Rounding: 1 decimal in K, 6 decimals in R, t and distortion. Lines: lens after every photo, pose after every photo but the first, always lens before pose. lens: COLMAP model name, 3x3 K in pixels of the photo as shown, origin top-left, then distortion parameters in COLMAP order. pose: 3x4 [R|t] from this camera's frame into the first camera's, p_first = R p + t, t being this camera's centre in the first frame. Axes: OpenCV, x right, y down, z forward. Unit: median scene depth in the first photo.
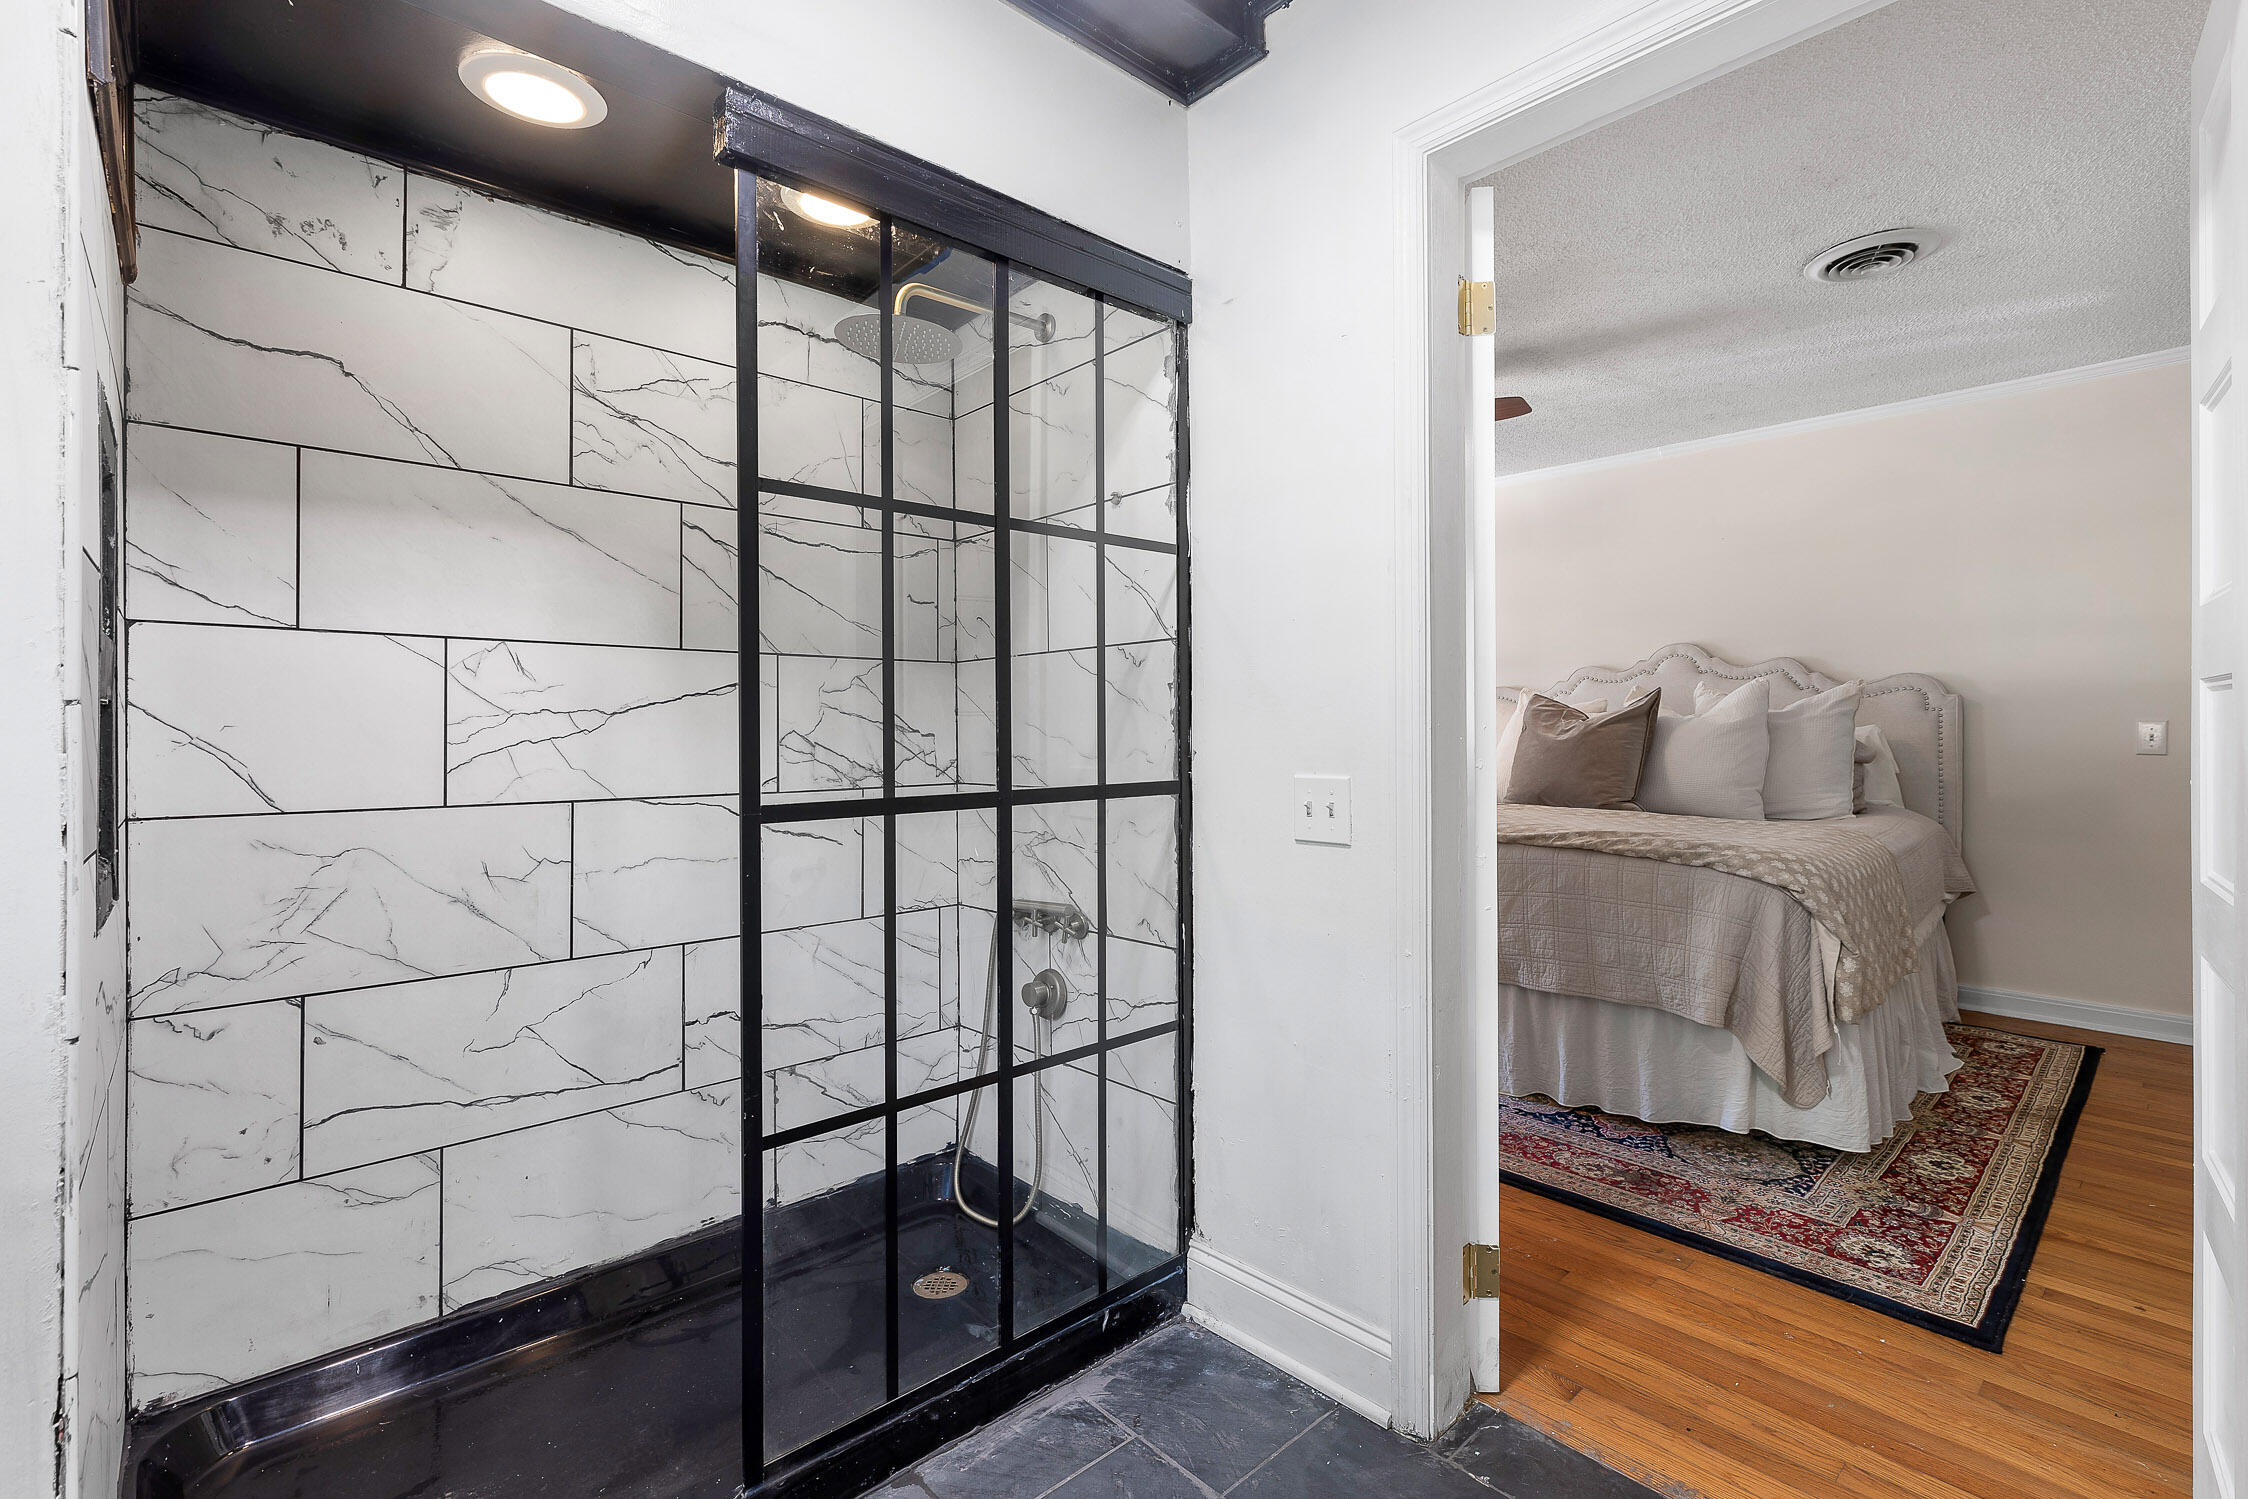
lens RADIAL K [[1021.0, 0, 1085.9], [0, 1021.0, 723.4], [0, 0, 1]] dist [0.006828, -0.001786]
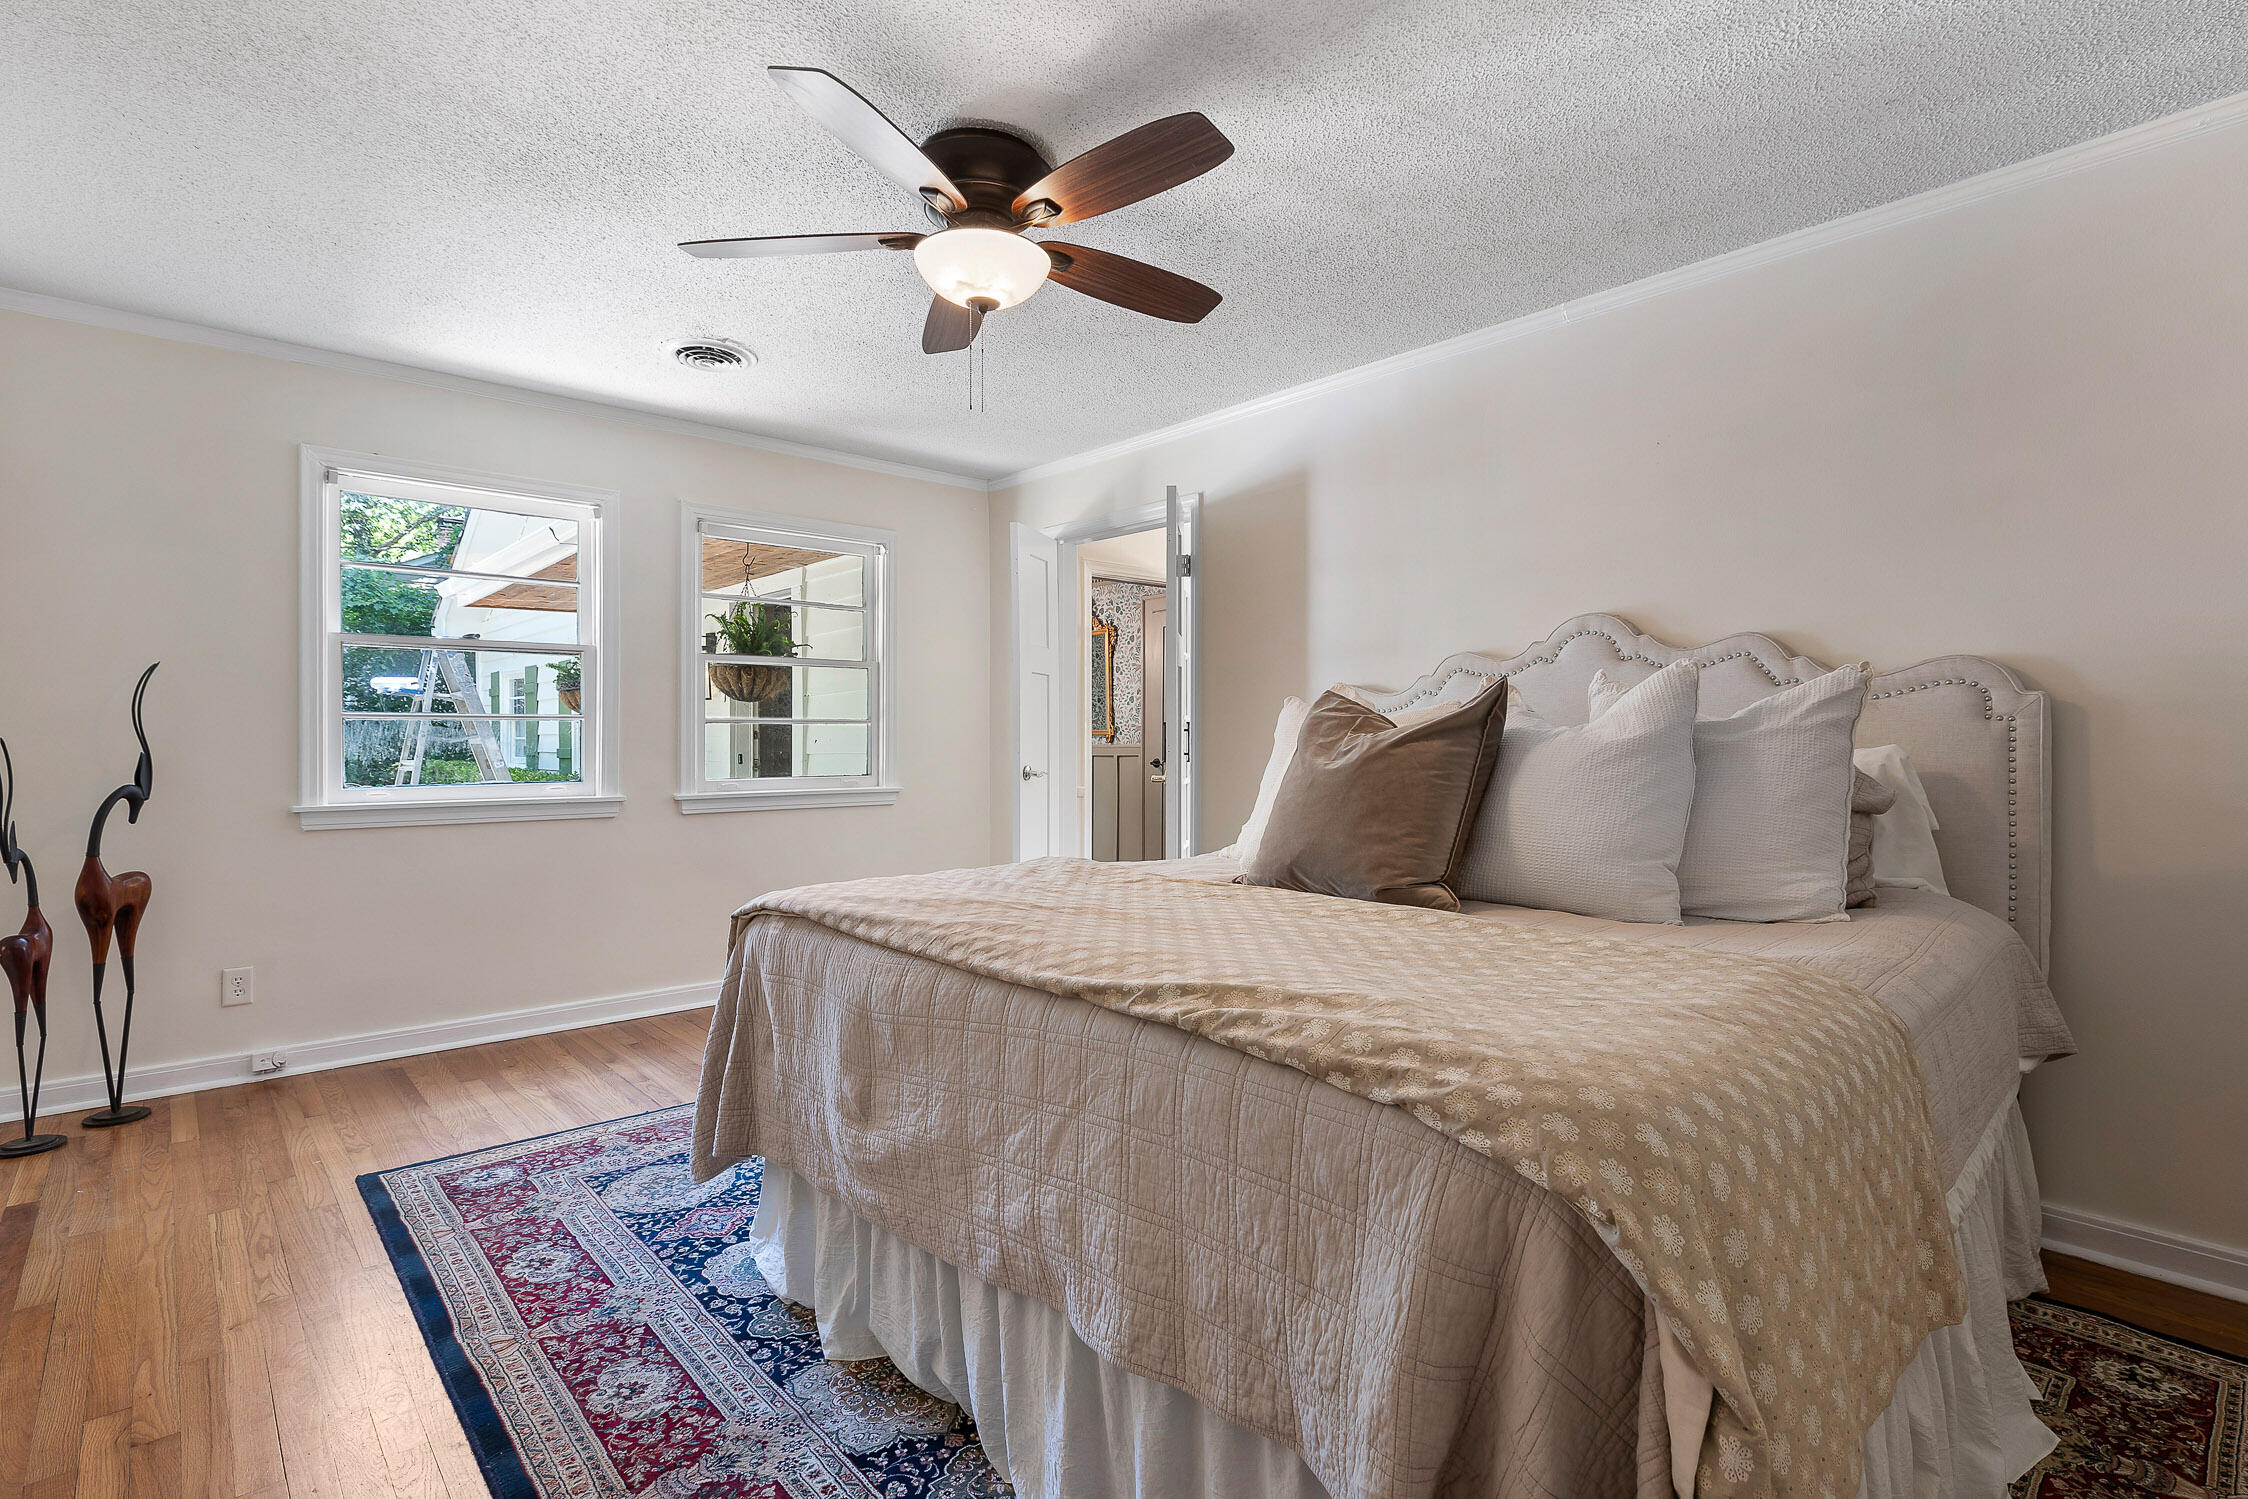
lens RADIAL K [[1021.0, 0, 1130.2], [0, 1021.0, 739.5], [0, 0, 1]] dist [0.006828, -0.001786]
pose [[0.999869, 0.004755, -0.015493, 0.374751], [-0.004747, 0.999989, 0.000556, 0.000158], [0.015495, -0.000483, 0.999880, 0.449761]]
